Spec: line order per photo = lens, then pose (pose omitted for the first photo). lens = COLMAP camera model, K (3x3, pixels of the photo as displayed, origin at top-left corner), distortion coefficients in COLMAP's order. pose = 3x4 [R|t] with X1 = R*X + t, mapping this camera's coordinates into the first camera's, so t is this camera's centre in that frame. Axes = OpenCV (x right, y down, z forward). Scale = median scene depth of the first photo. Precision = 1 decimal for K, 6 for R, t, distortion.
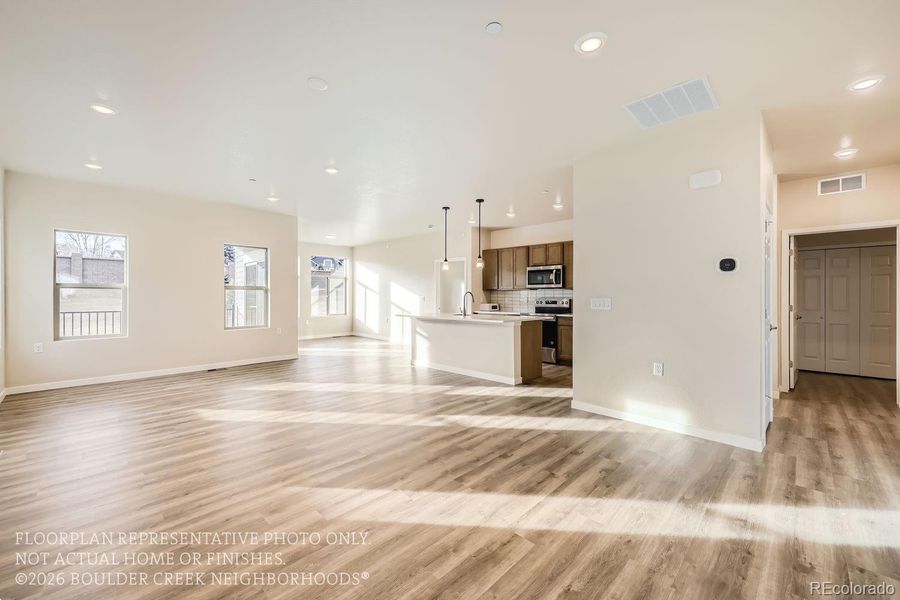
lens RADIAL K [[360.2, 0, 455.3], [0, 360.2, 303.6], [0, 0, 1]] dist [0.002688, -0.000362]
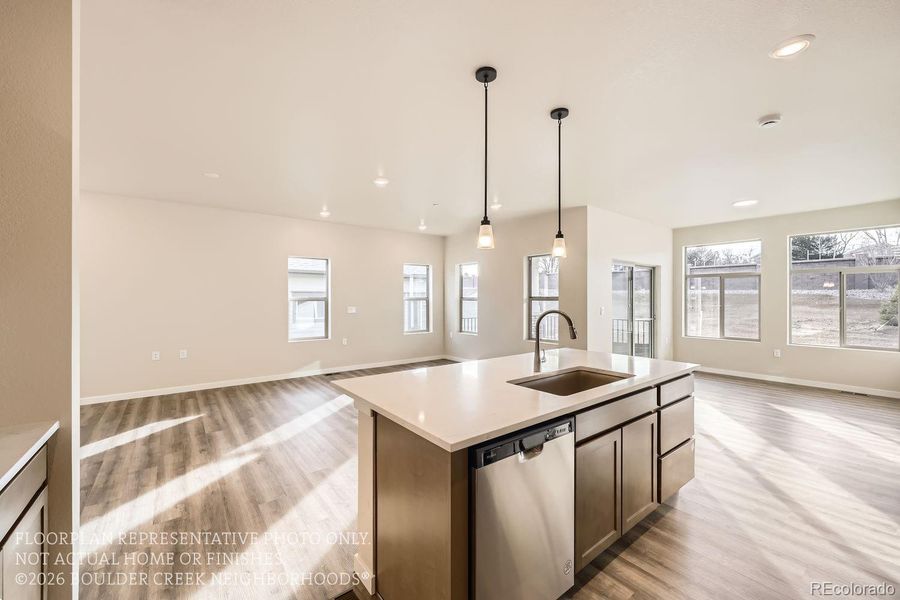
lens RADIAL K [[360.2, 0, 446.8], [0, 360.2, 303.0], [0, 0, 1]] dist [0.002688, -0.000362]
pose [[-0.155520, 0.011128, -0.987770, 0.351789], [-0.022087, 0.999647, 0.014739, -0.036882], [0.987586, 0.024109, -0.155220, 0.791311]]
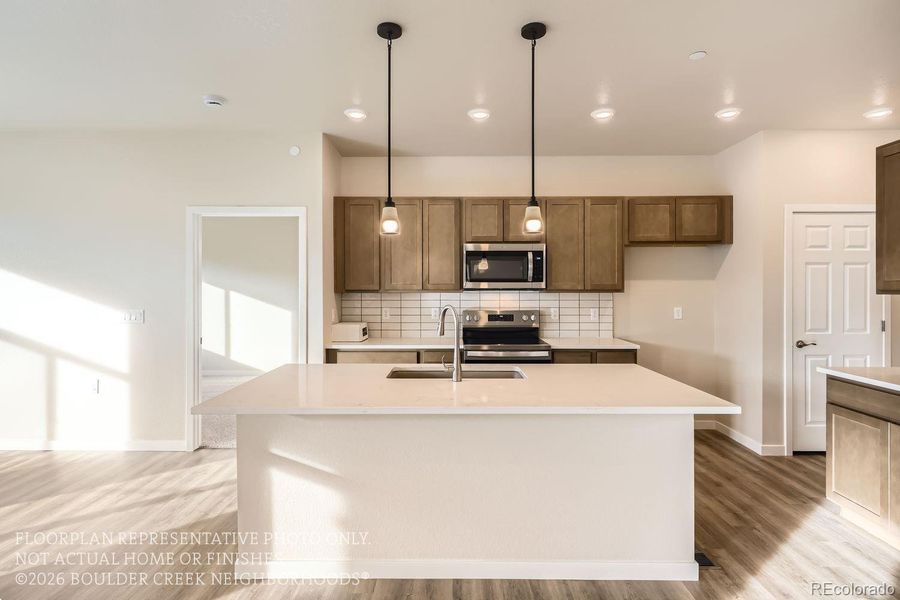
lens RADIAL K [[459.1, 0, 451.6], [0, 459.1, 293.6], [0, 0, 1]] dist [0.004192, -0.002315]
pose [[0.732947, -0.009905, 0.680213, -0.210539], [0.016802, 0.999853, -0.003545, -0.035288], [-0.680078, 0.014027, 0.733006, 0.578888]]
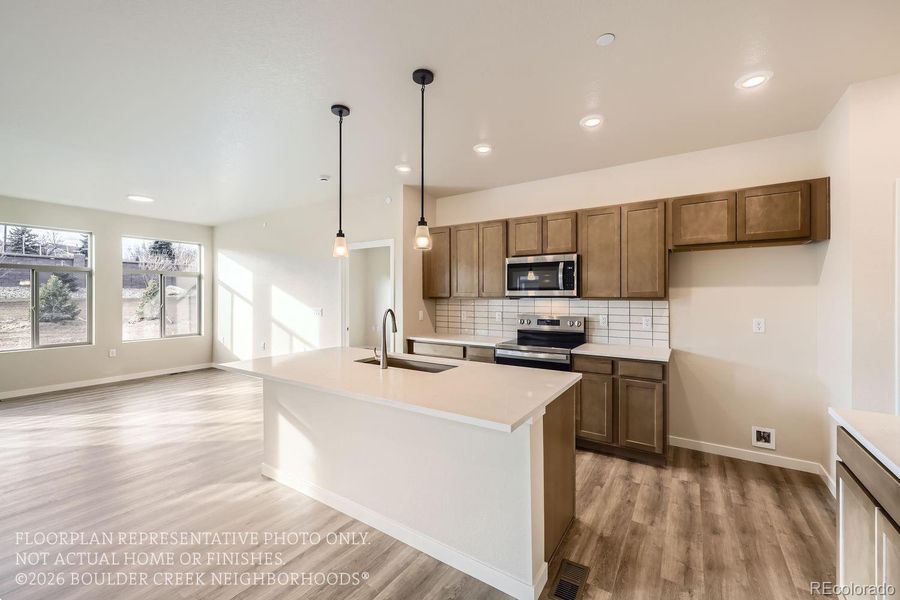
lens RADIAL K [[360.2, 0, 453.5], [0, 360.2, 296.6], [0, 0, 1]] dist [0.002688, -0.000362]
pose [[0.983715, -0.001347, 0.179730, 0.023290], [0.005040, 0.999785, -0.020094, -0.032366], [-0.179665, 0.020673, 0.983511, 0.478650]]
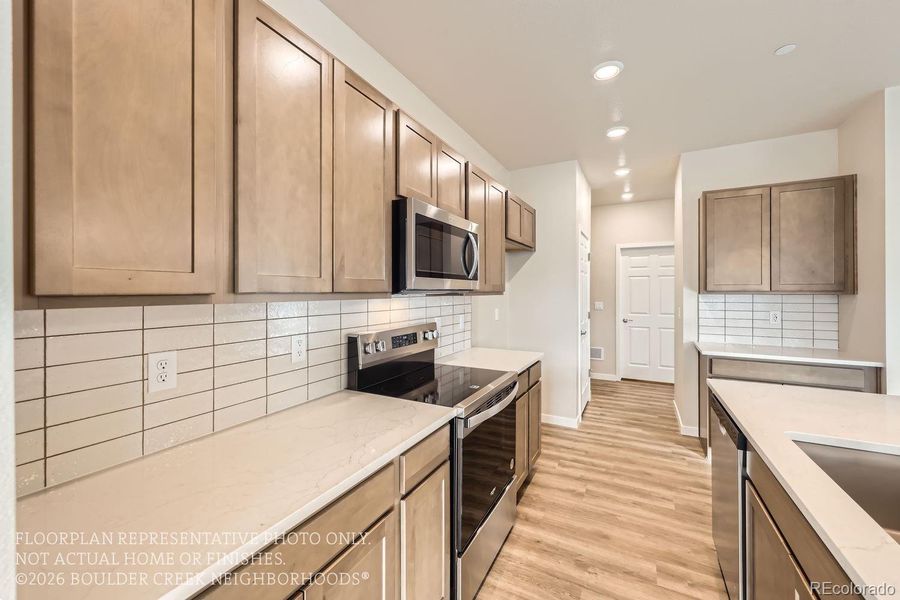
lens RADIAL K [[360.2, 0, 446.6], [0, 360.2, 291.1], [0, 0, 1]] dist [0.002688, -0.000362]
pose [[-0.262529, -0.003933, 0.964916, -0.022904], [0.021087, 0.999729, 0.009812, -0.044583], [-0.964694, 0.022923, -0.262375, 1.033410]]
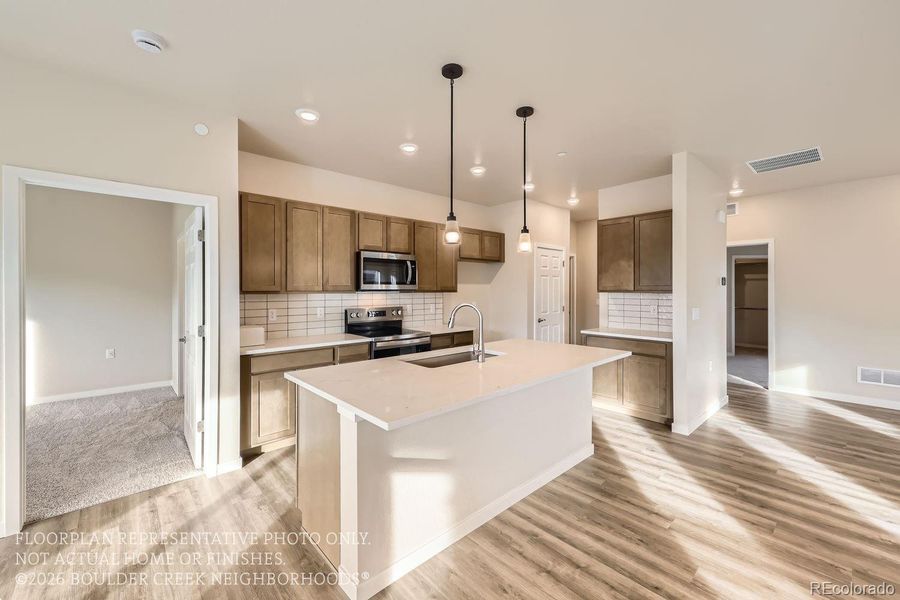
lens RADIAL K [[360.2, 0, 445.9], [0, 360.2, 293.9], [0, 0, 1]] dist [0.002688, -0.000362]
pose [[0.082554, -0.015667, 0.996463, -0.322540], [0.022020, 0.999661, 0.013893, -0.042181], [-0.996343, 0.020795, 0.082871, 0.827822]]
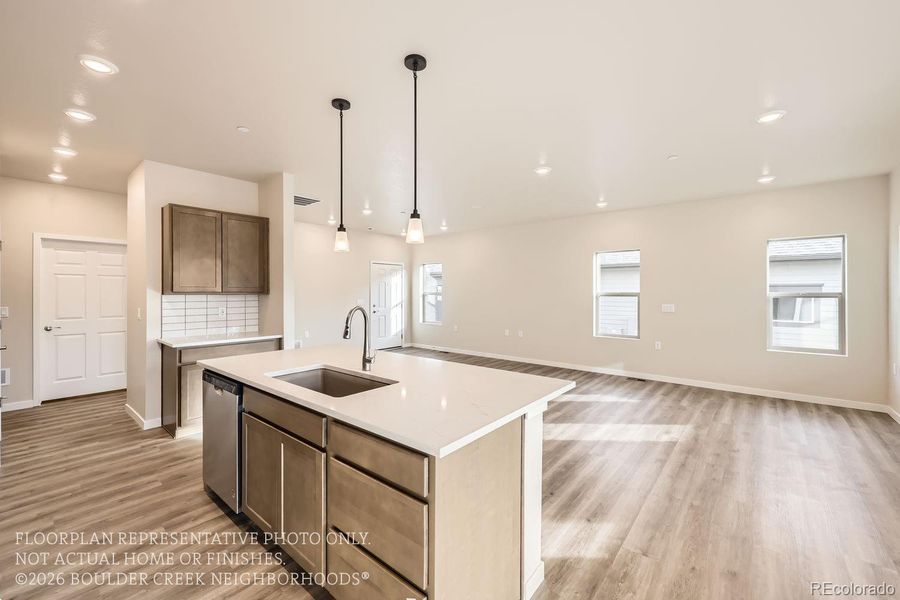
lens RADIAL K [[360.2, 0, 450.7], [0, 360.2, 293.9], [0, 0, 1]] dist [0.002688, -0.000362]
pose [[-0.998133, -0.004604, -0.060912, -0.034077], [-0.006226, 0.999630, 0.026464, -0.046510], [0.060768, 0.026794, -0.997792, 1.131297]]
